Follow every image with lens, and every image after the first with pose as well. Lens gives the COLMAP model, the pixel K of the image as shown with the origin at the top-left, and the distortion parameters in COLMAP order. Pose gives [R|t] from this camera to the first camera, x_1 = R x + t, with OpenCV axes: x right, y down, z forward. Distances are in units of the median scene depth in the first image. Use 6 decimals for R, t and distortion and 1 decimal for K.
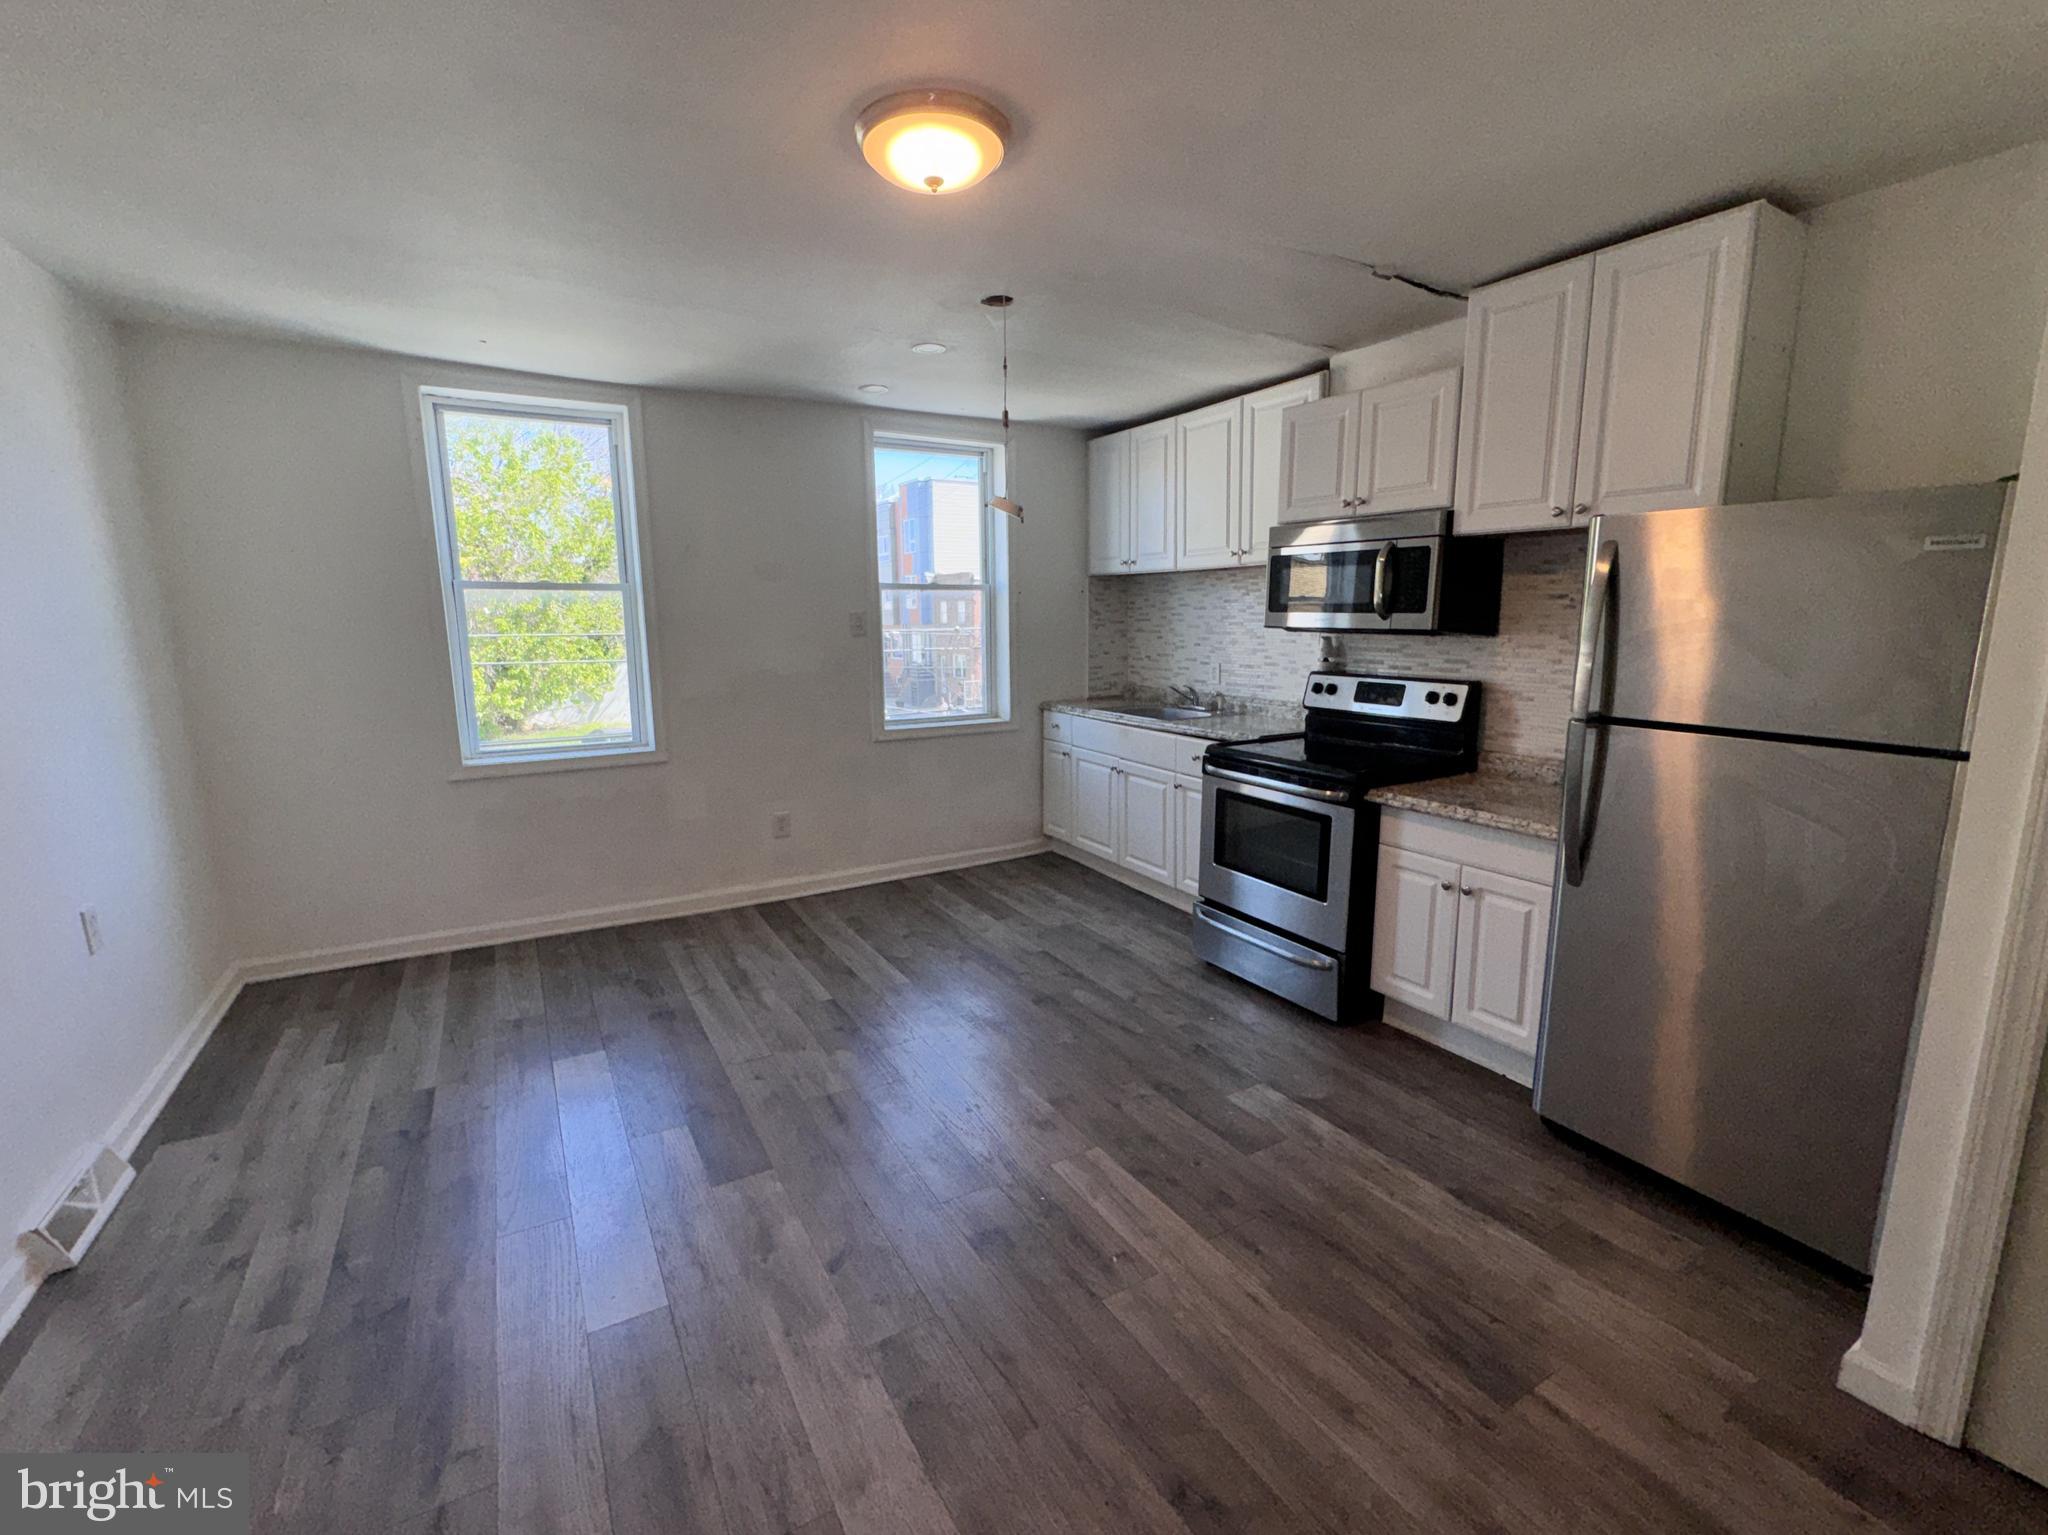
lens RADIAL K [[865.5, 0, 1071.3], [0, 865.5, 765.4], [0, 0, 1]] dist [-0.002810, -0.000186]
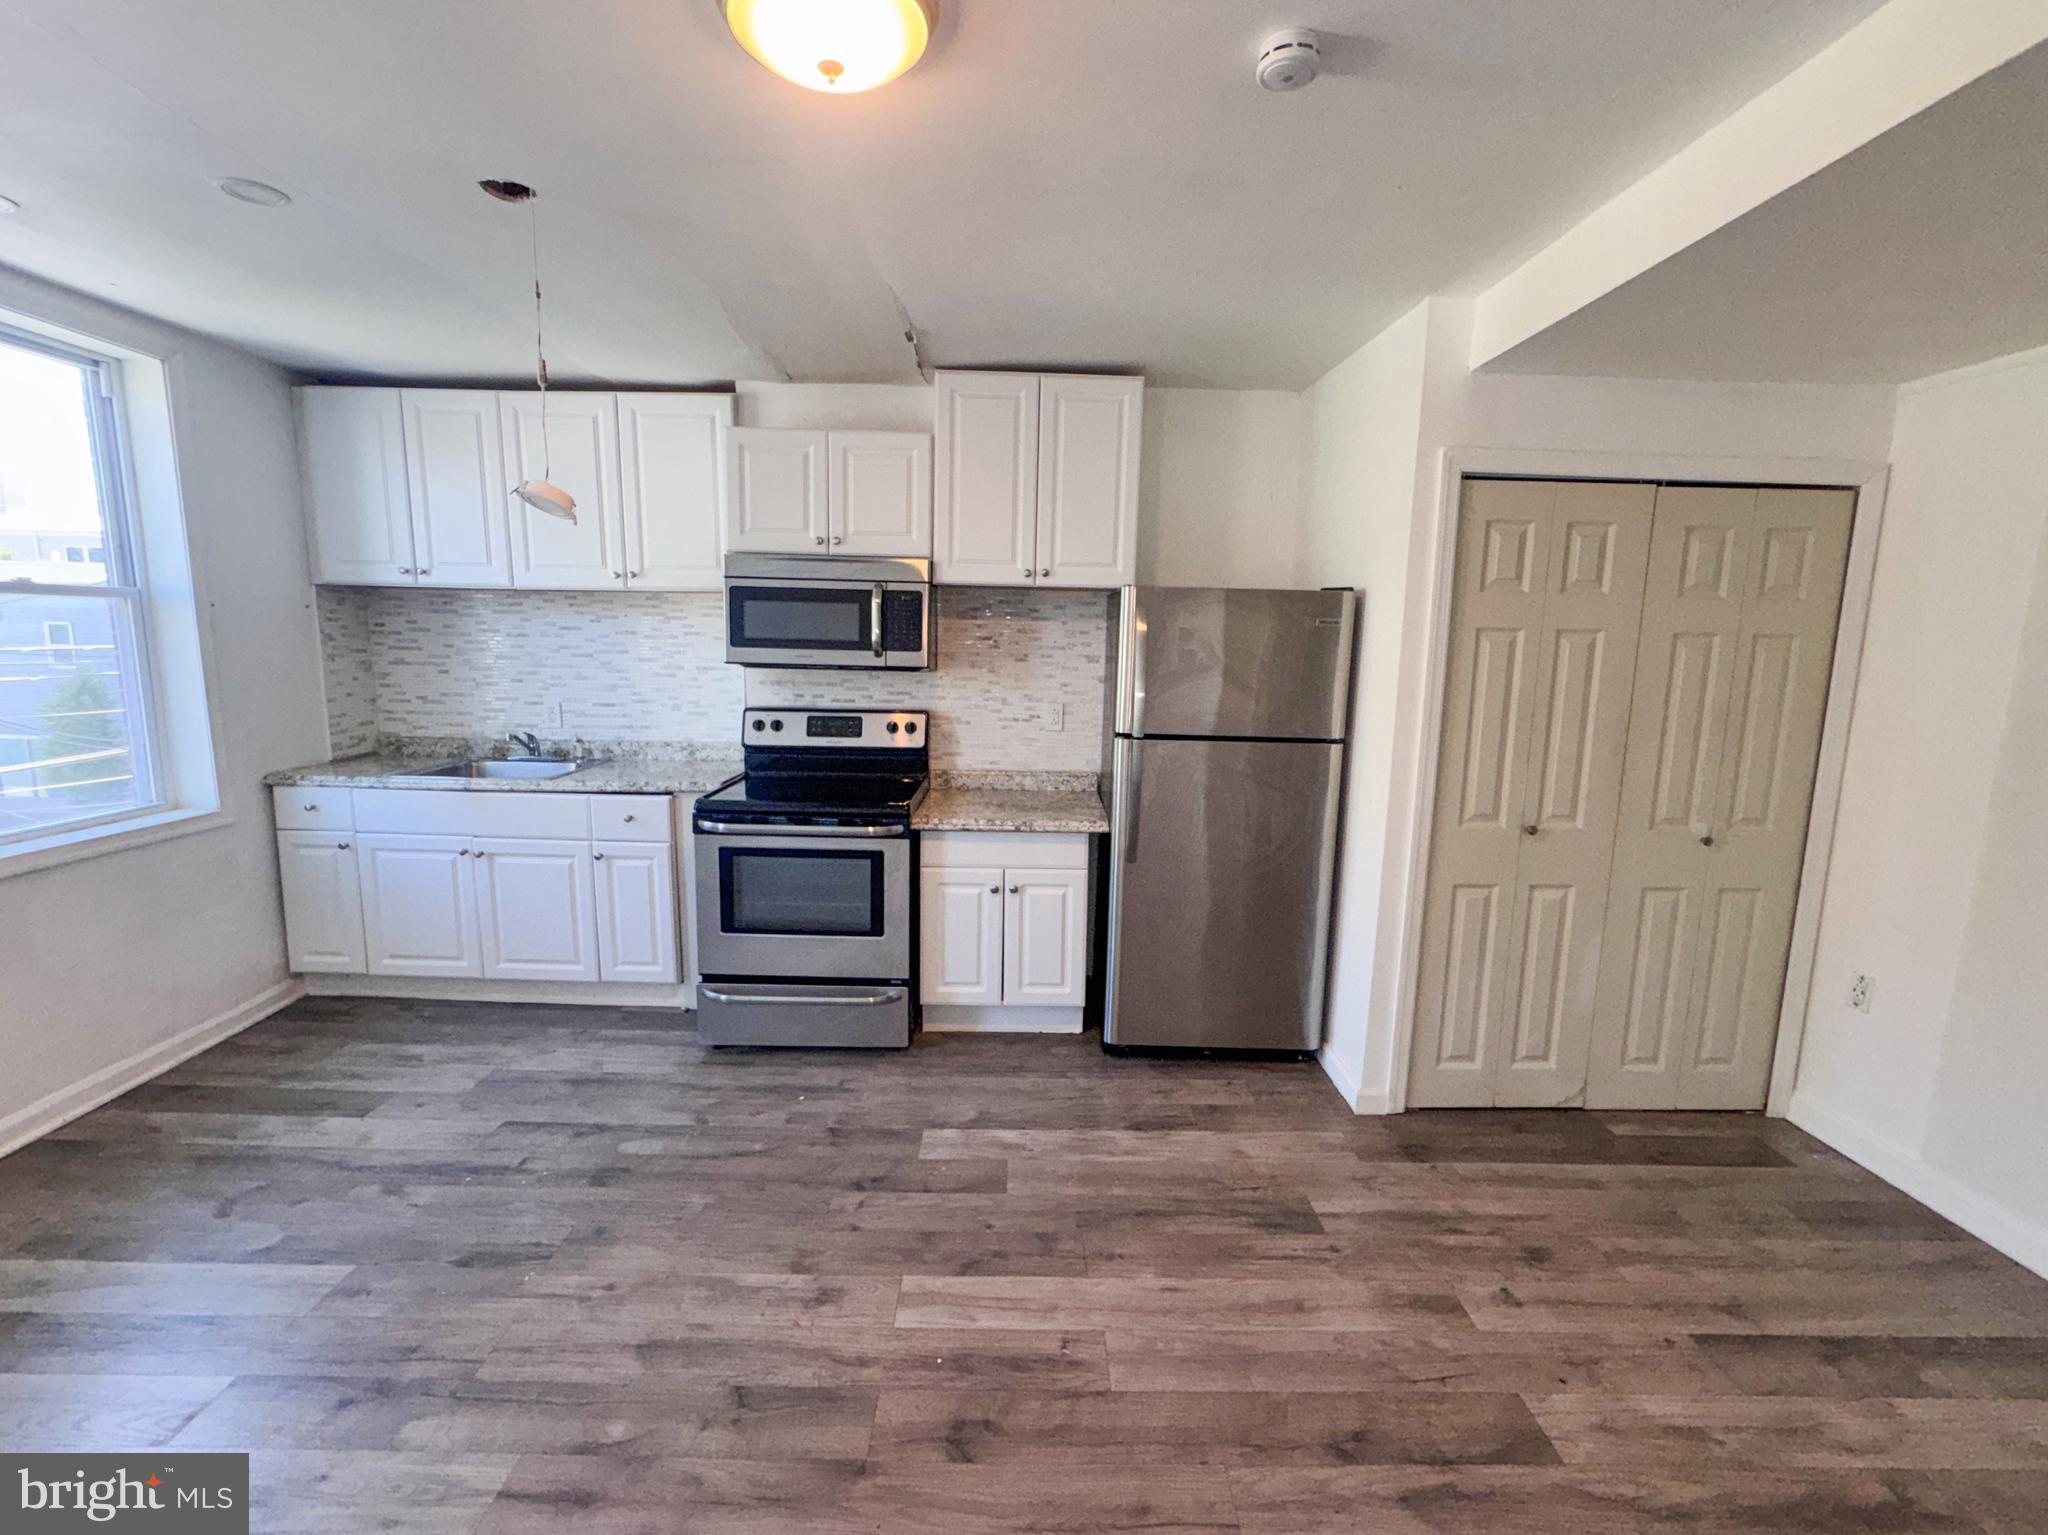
lens RADIAL K [[840.8, 0, 1020.3], [0, 840.8, 768.3], [0, 0, 1]] dist [-0.004375, 0.000008]
pose [[0.546308, -0.112923, 0.829937, -0.361389], [0.124318, 0.990827, 0.052981, -0.059985], [-0.828307, 0.074232, 0.555335, 0.268023]]
